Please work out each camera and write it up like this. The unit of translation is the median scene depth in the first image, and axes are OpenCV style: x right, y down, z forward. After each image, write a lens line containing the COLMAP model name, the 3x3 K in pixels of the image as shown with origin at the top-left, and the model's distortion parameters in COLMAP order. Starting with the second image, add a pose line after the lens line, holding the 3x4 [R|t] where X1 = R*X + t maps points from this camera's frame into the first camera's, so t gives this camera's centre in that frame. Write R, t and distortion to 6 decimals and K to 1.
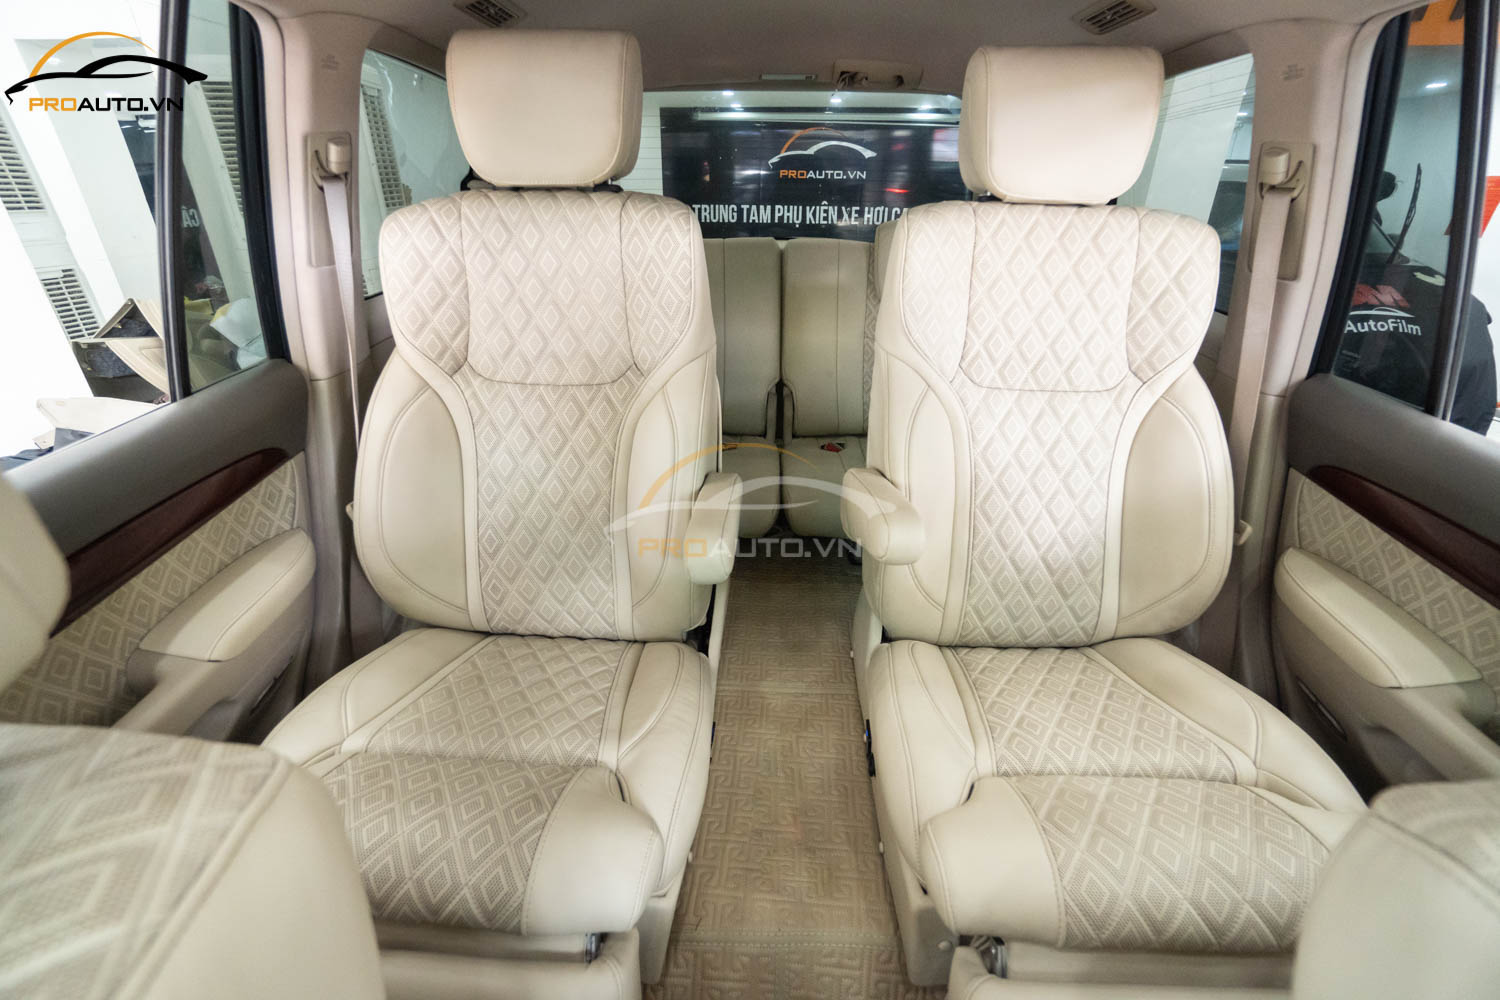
lens RADIAL K [[641.6, 0, 750.0], [0, 641.6, 500.0], [0, 0, 1]] dist [-0.048704, 0.000452]
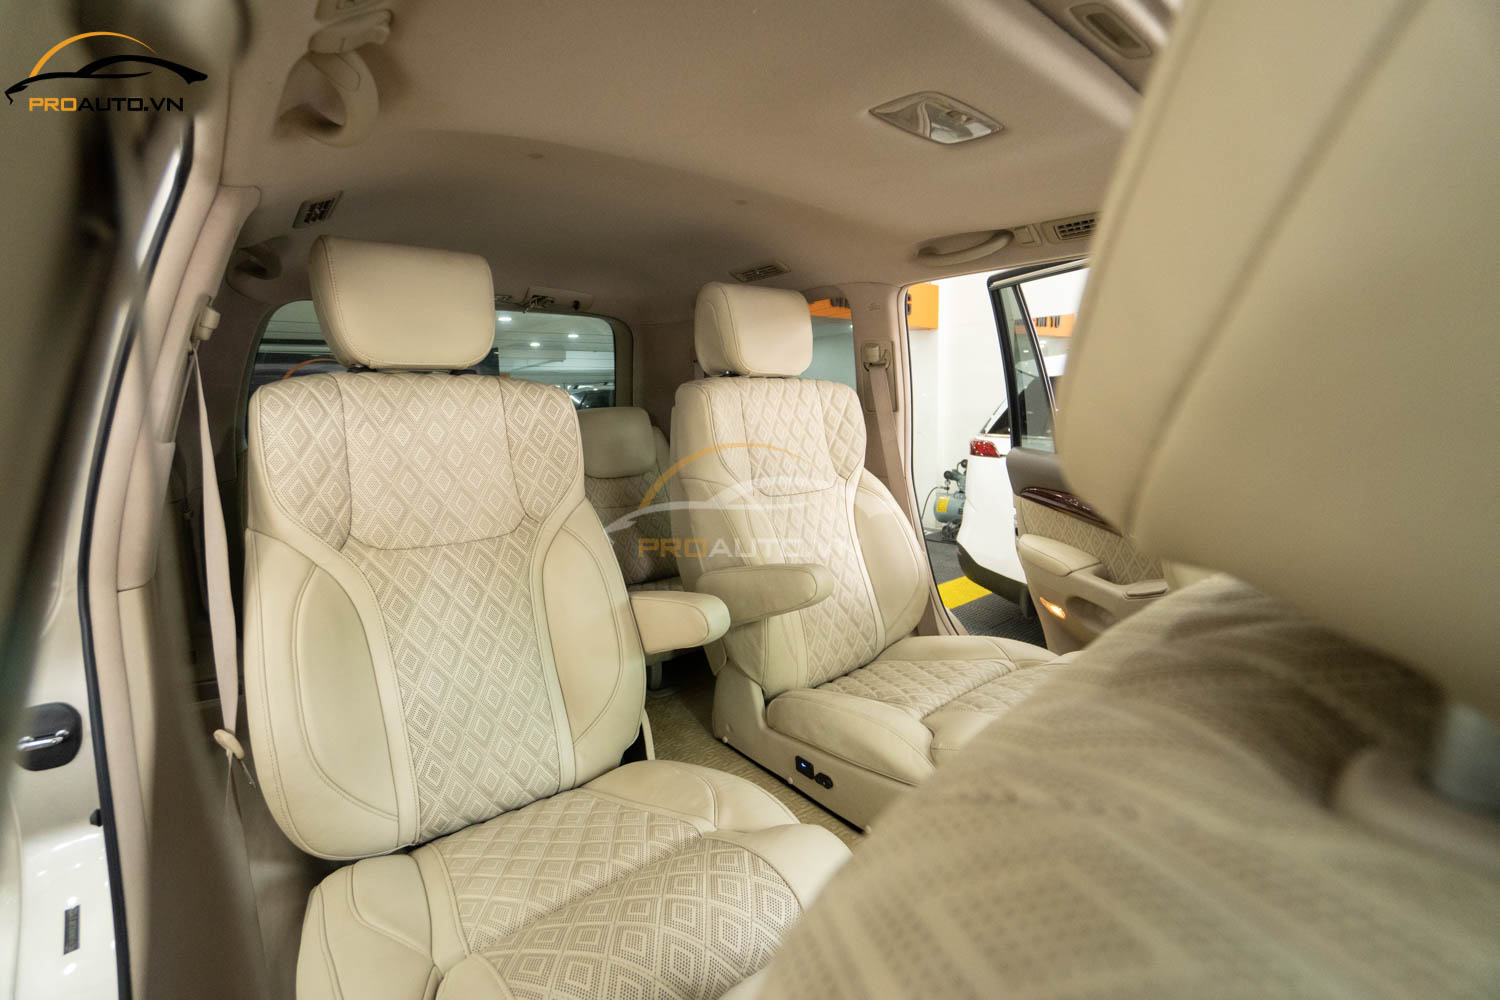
lens RADIAL K [[641.6, 0, 750.0], [0, 641.6, 500.0], [0, 0, 1]] dist [-0.048704, 0.000452]
pose [[0.754253, -0.118990, 0.645712, -0.613142], [0.334389, 0.915962, -0.221807, 0.139900], [-0.565055, 0.383217, 0.730656, -0.028409]]
